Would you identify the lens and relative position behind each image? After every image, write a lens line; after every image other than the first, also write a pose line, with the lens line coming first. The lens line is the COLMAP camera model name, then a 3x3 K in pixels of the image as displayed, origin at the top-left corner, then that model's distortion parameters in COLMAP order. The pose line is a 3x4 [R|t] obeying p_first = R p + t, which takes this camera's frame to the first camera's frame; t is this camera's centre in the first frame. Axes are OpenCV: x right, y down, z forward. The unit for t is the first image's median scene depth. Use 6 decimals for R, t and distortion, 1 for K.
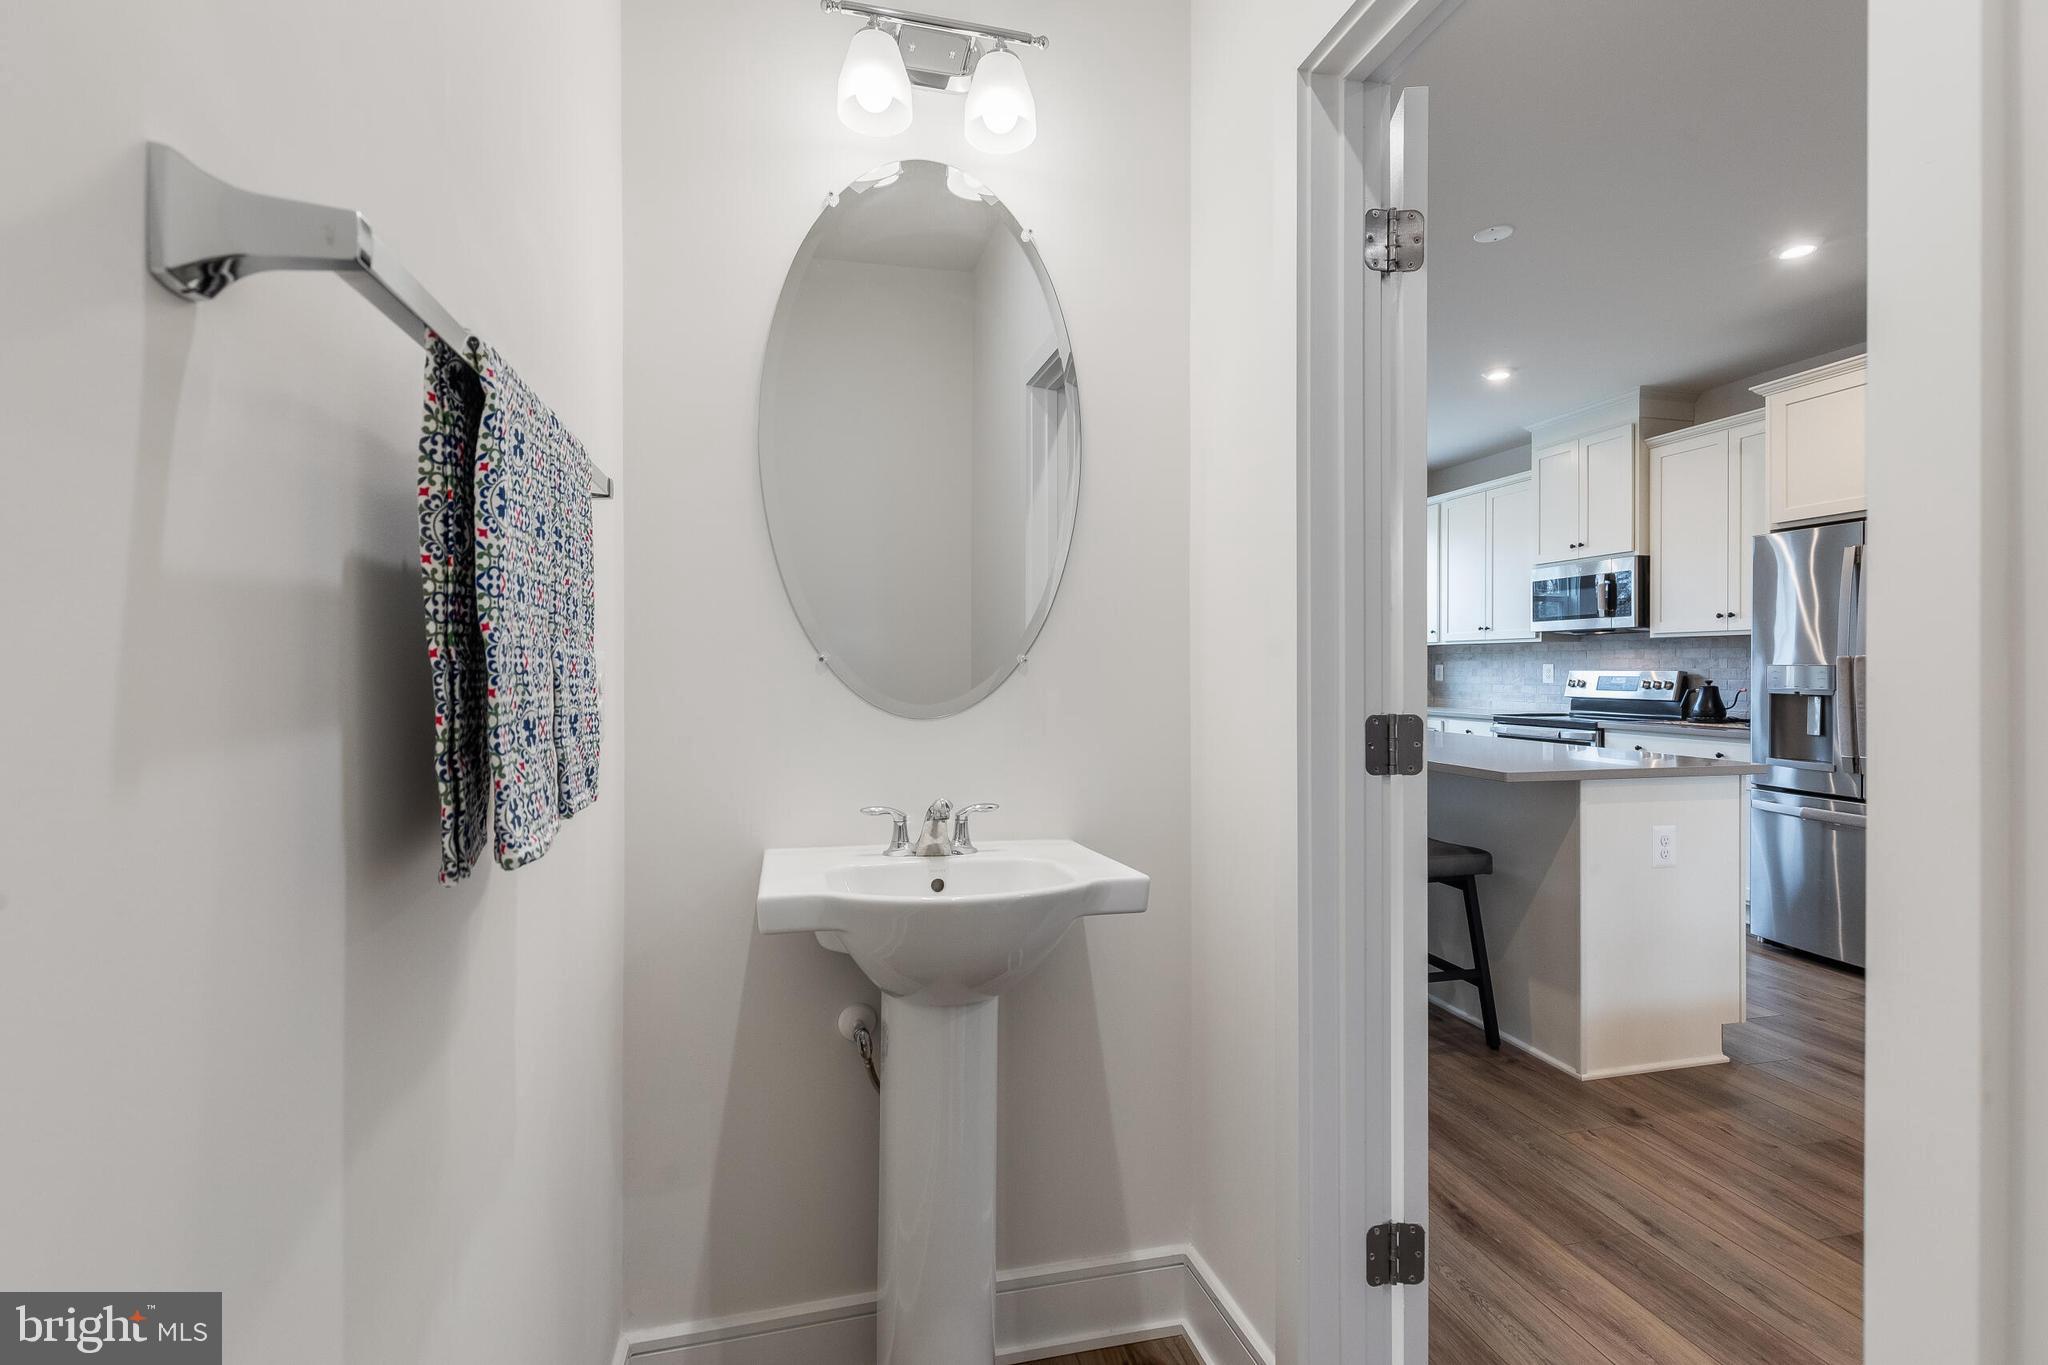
lens RADIAL K [[921.8, 0, 1027.5], [0, 921.8, 665.1], [0, 0, 1]] dist [0.006562, -0.002304]
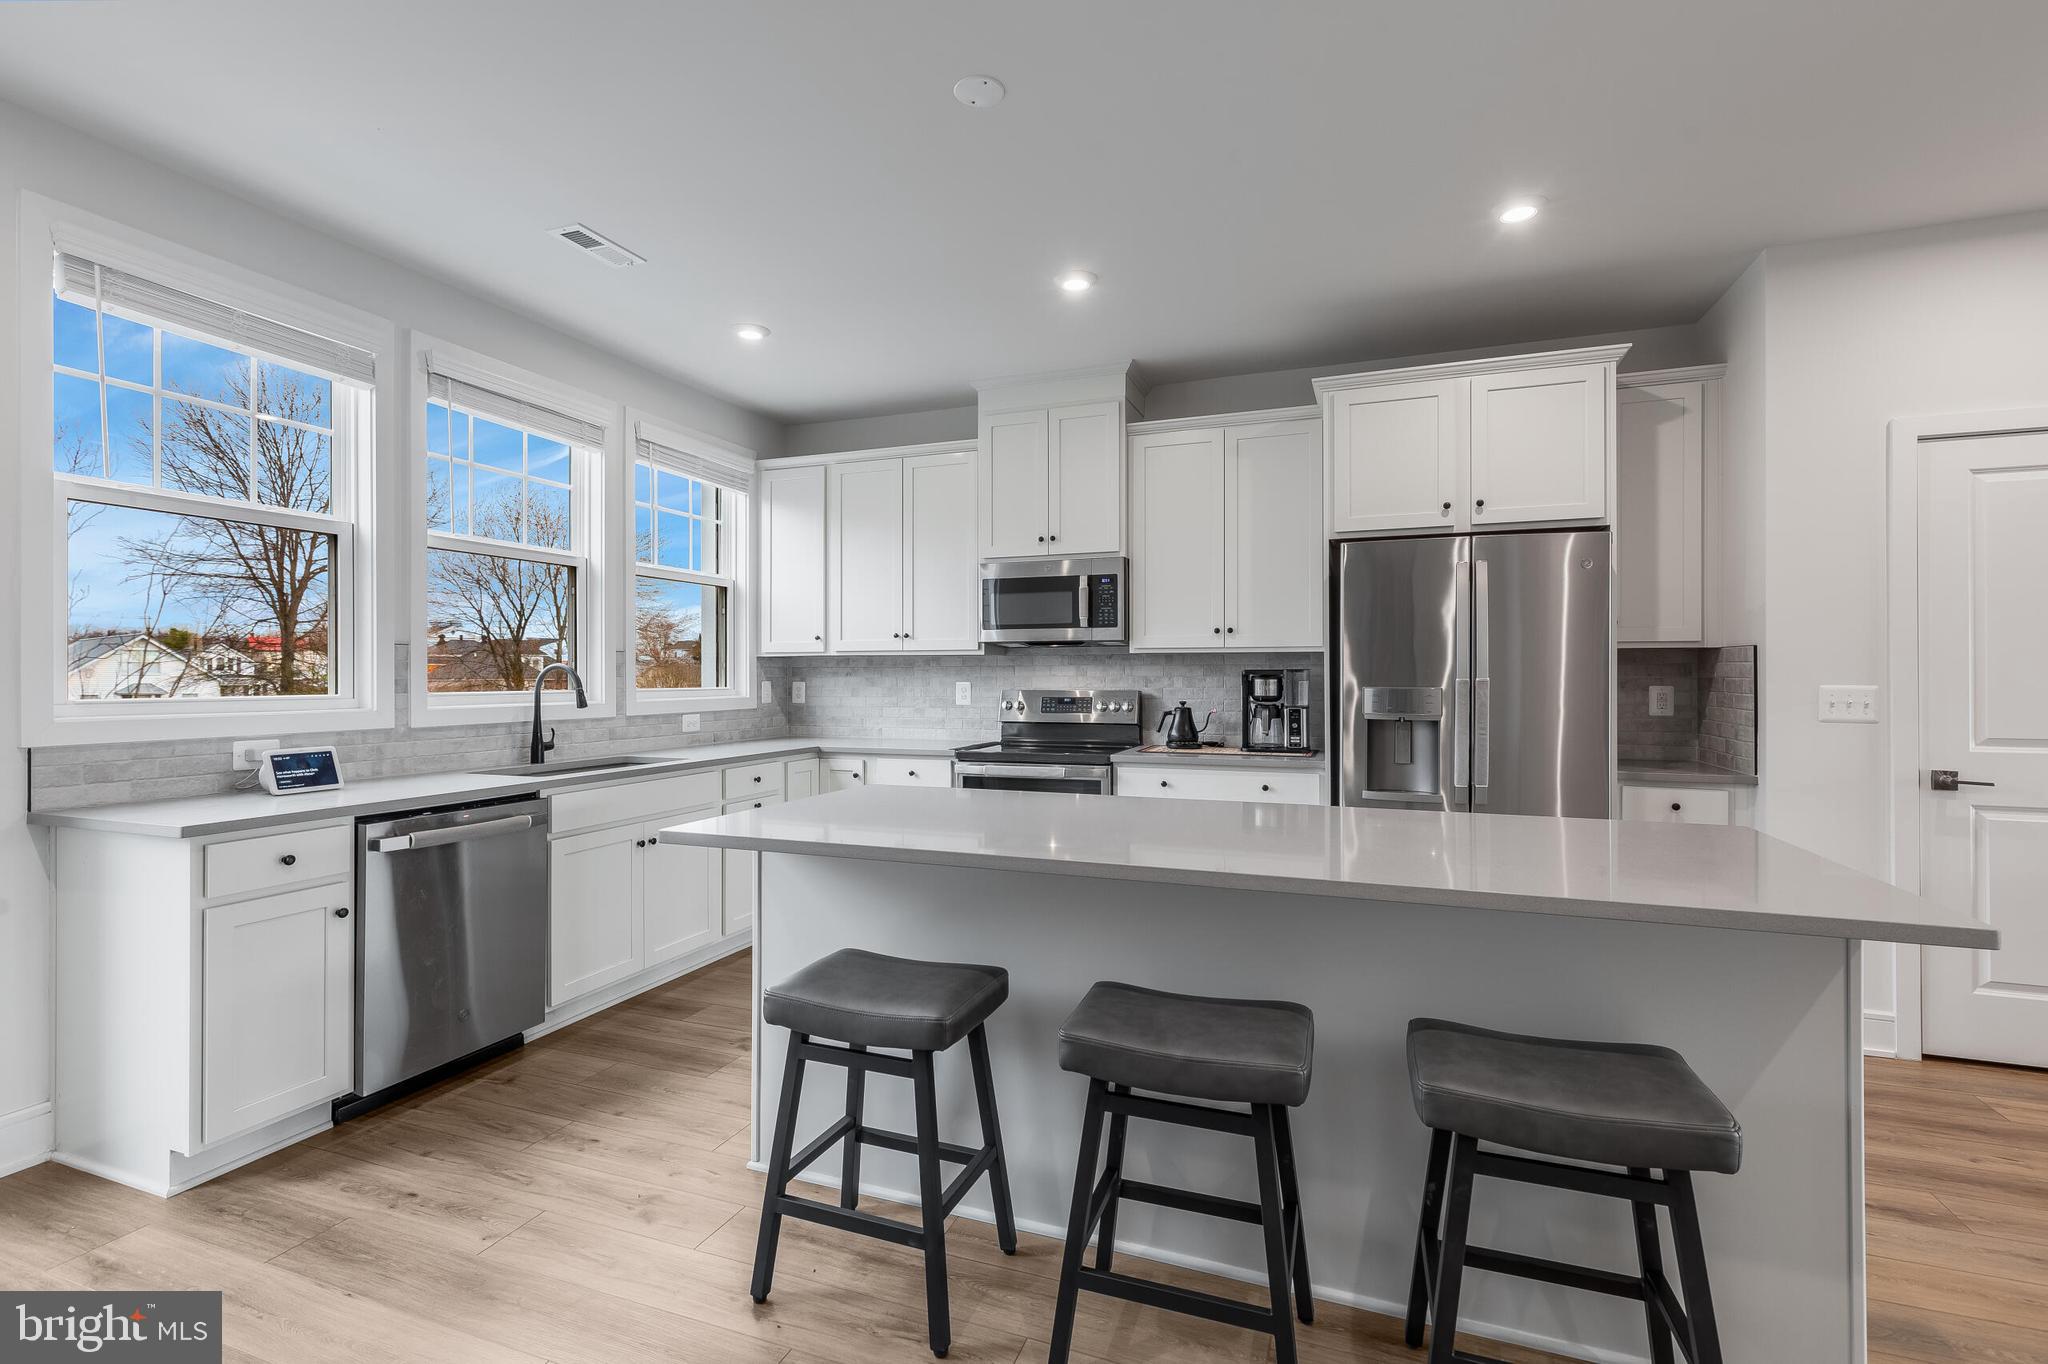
lens RADIAL K [[921.8, 0, 1029.1], [0, 921.8, 670.2], [0, 0, 1]] dist [0.006562, -0.002304]
pose [[0.571338, 0.003191, 0.820708, -0.093359], [-0.000887, 0.999994, -0.003270, -0.010722], [-0.820714, 0.001140, 0.571338, 0.585027]]
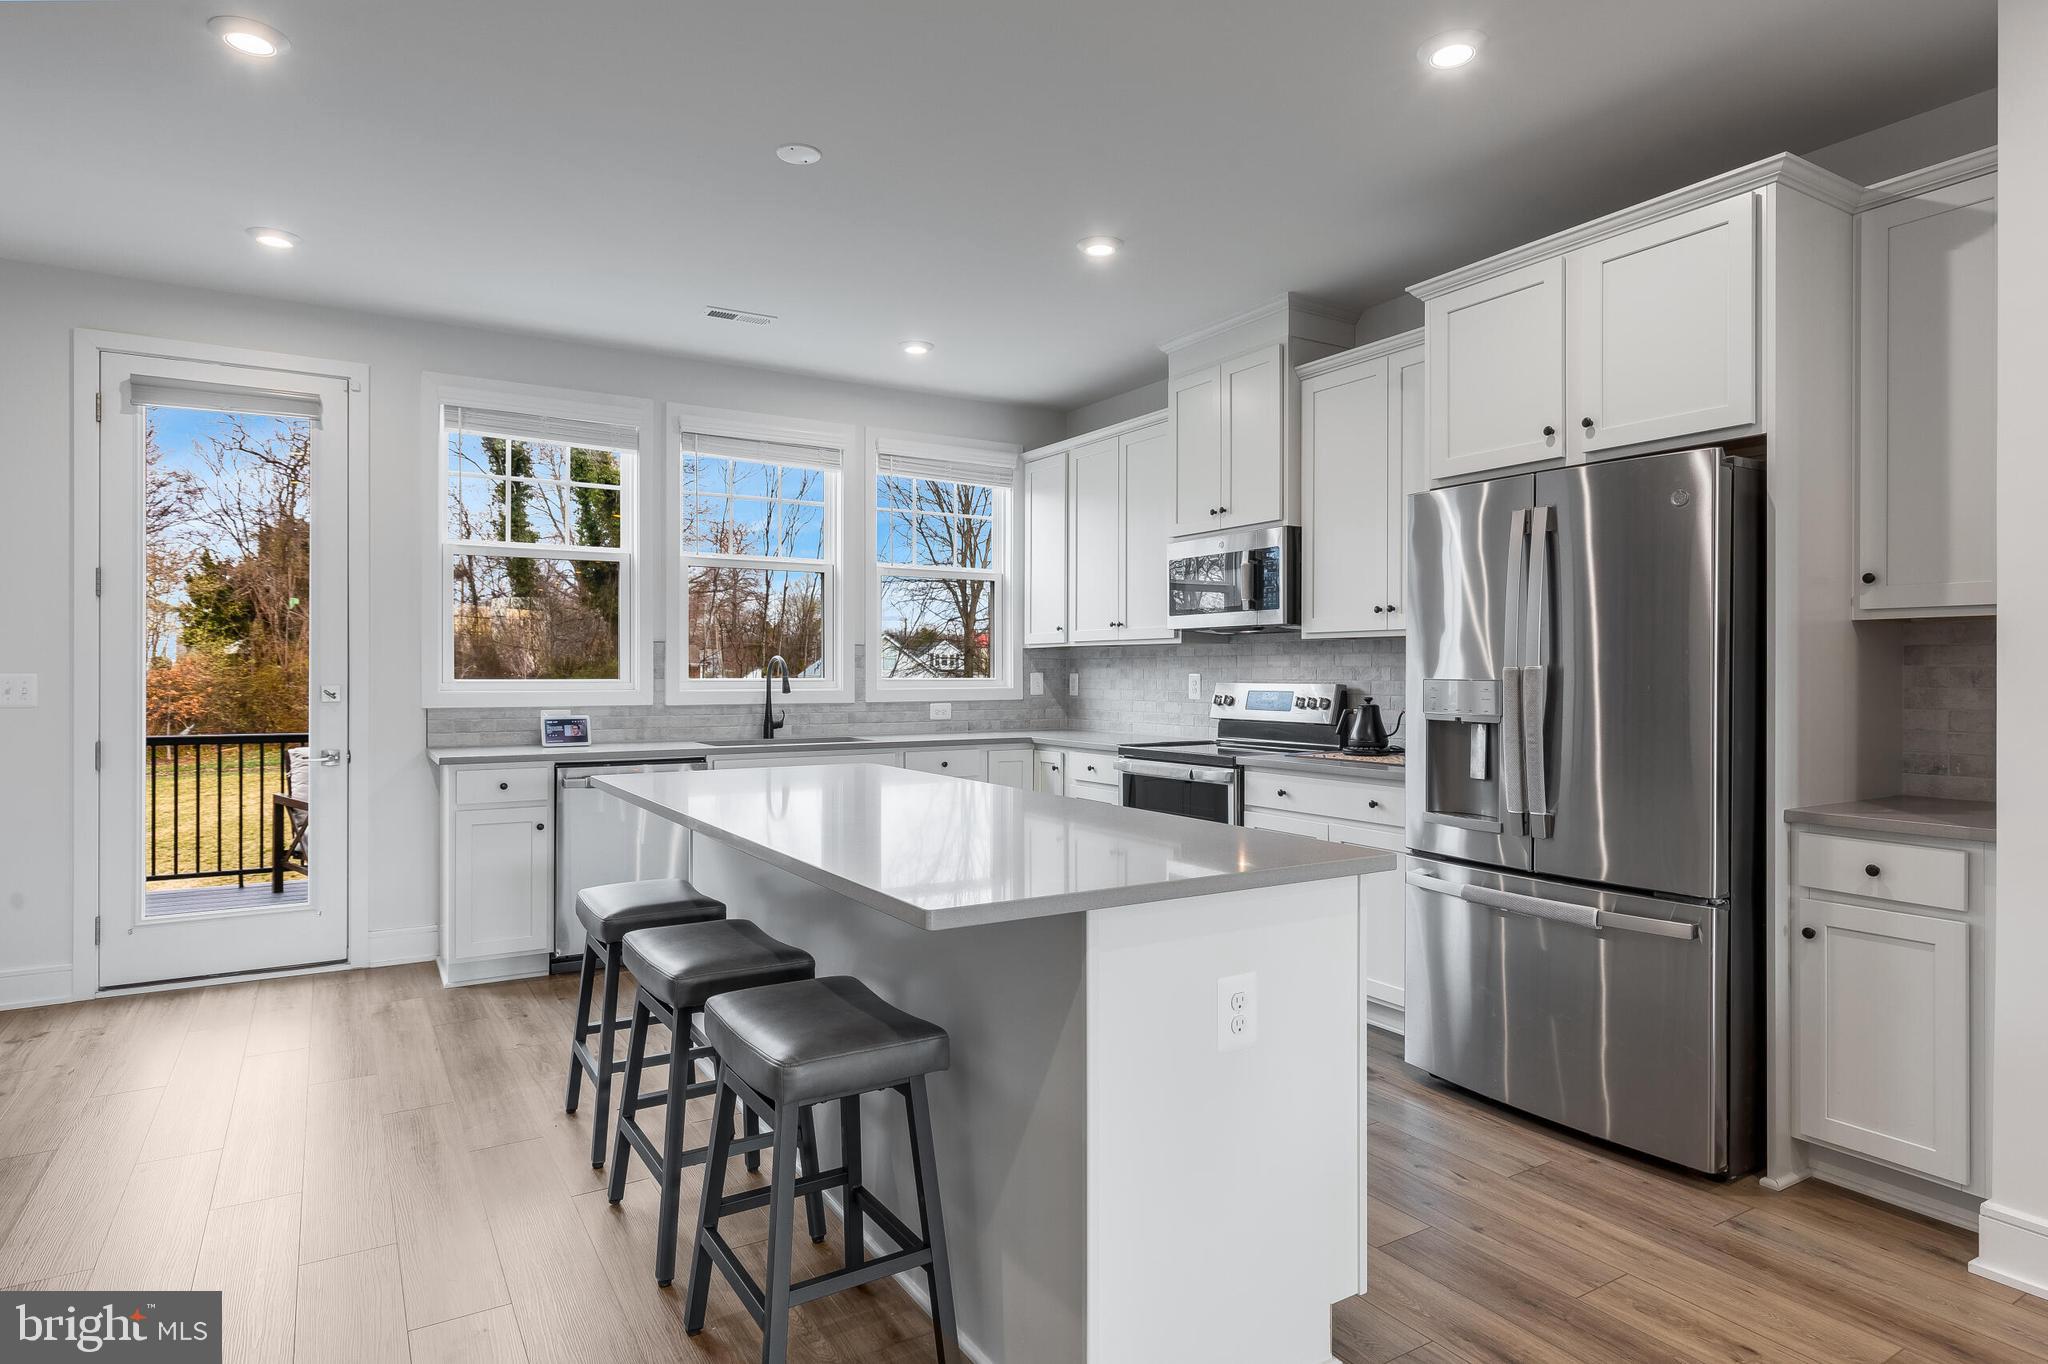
lens RADIAL K [[1127.6, 0, 1031.7], [0, 1127.6, 668.0], [0, 0, 1]] dist [0.004402, -0.002211]
pose [[0.953410, 0.000660, 0.301678, 0.201032], [-0.000555, 1.000000, -0.000433, -0.006211], [-0.301678, 0.000245, 0.953410, 0.213650]]
